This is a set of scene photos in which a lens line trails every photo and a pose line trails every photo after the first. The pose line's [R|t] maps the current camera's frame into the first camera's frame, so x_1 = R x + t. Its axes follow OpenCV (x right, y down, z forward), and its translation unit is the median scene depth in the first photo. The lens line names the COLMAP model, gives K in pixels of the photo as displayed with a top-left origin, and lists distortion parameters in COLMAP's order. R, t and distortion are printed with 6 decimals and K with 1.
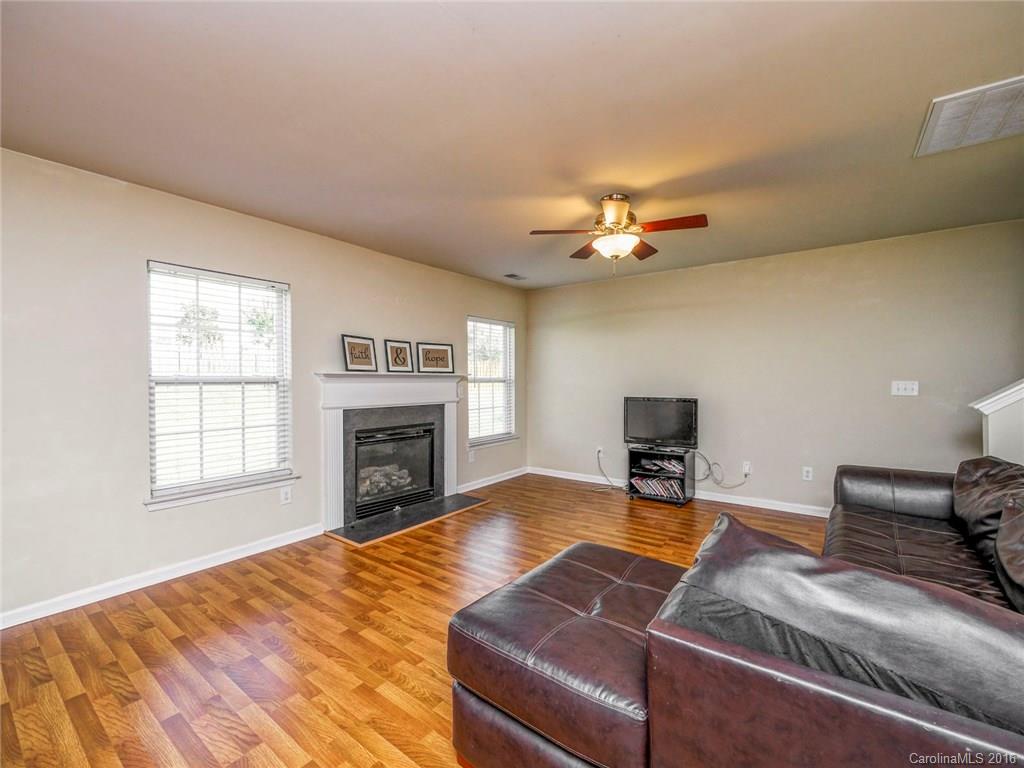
lens RADIAL K [[442.9, 0, 510.0], [0, 442.9, 382.8], [0, 0, 1]] dist [-0.001204, 0.000088]
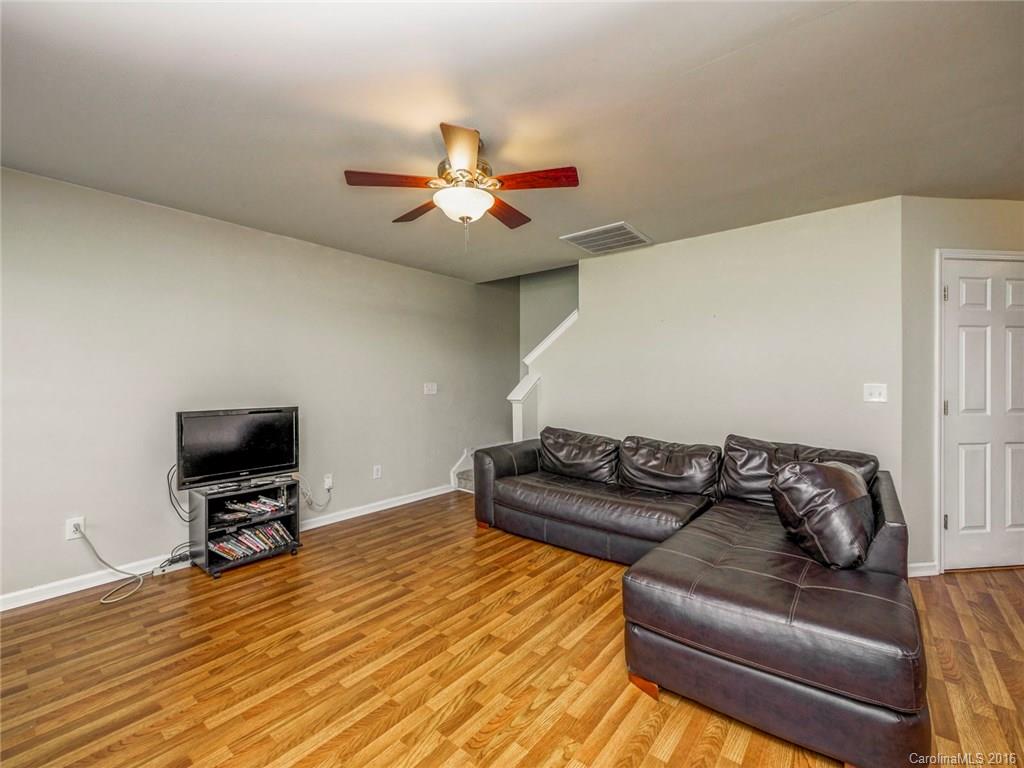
lens RADIAL K [[442.9, 0, 515.6], [0, 442.9, 385.7], [0, 0, 1]] dist [-0.001204, 0.000088]
pose [[0.026871, -0.005101, 0.999626, -0.339326], [0.011272, 0.999925, 0.004799, 0.000013], [-0.999575, 0.011139, 0.026927, 0.593745]]
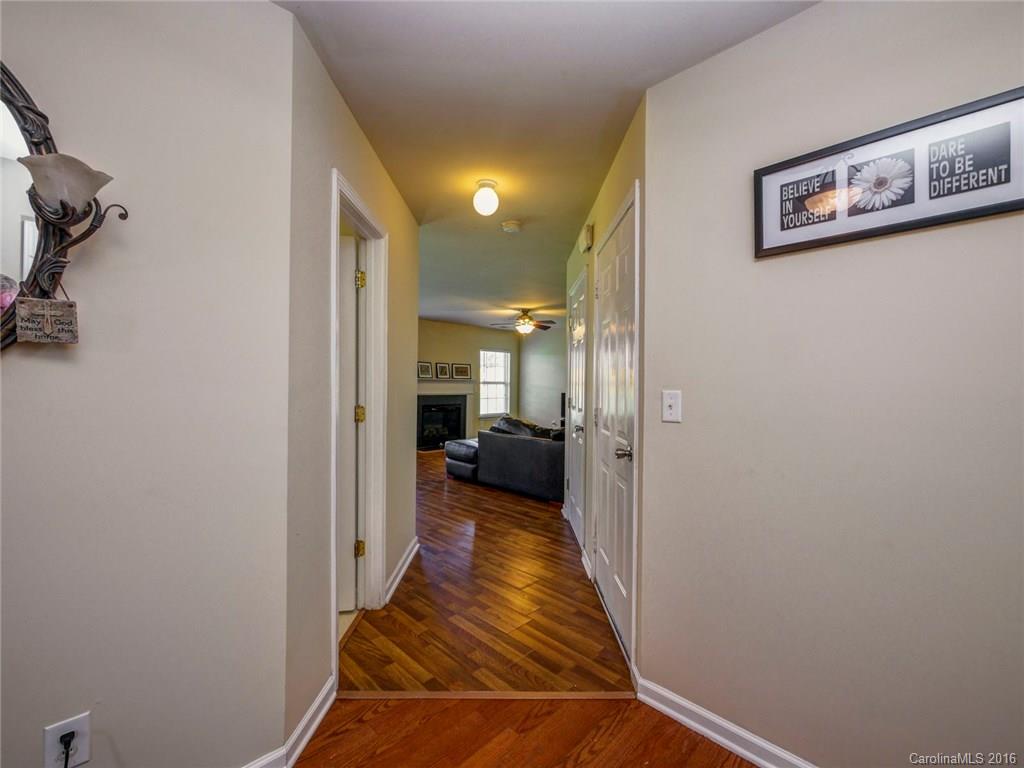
lens RADIAL K [[442.9, 0, 513.4], [0, 442.9, 383.4], [0, 0, 1]] dist [-0.001204, 0.000088]
pose [[0.992874, 0.003878, -0.119110, 0.301232], [-0.004352, 0.999984, -0.003715, 0.004003], [0.119093, 0.004207, 0.992874, -0.941688]]
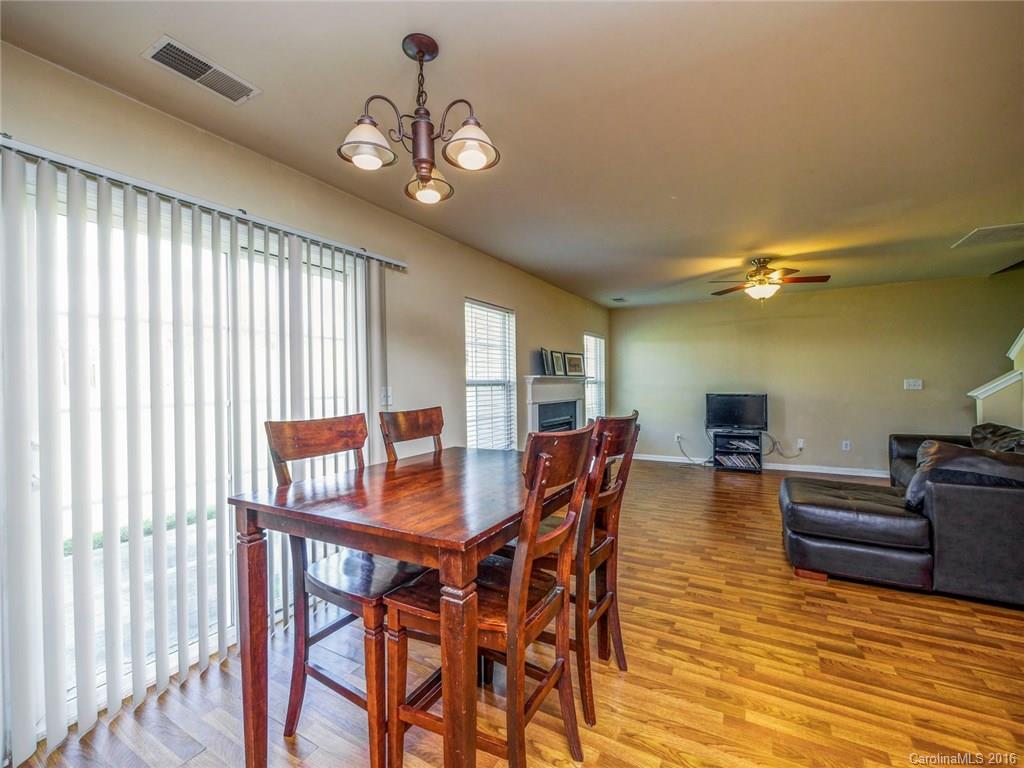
lens RADIAL K [[442.9, 0, 514.7], [0, 442.9, 381.7], [0, 0, 1]] dist [-0.001204, 0.000088]
pose [[0.992105, -0.008983, 0.125085, -0.510328], [0.010358, 0.999893, -0.010347, 0.004348], [-0.124978, 0.011561, 0.992092, -0.250233]]
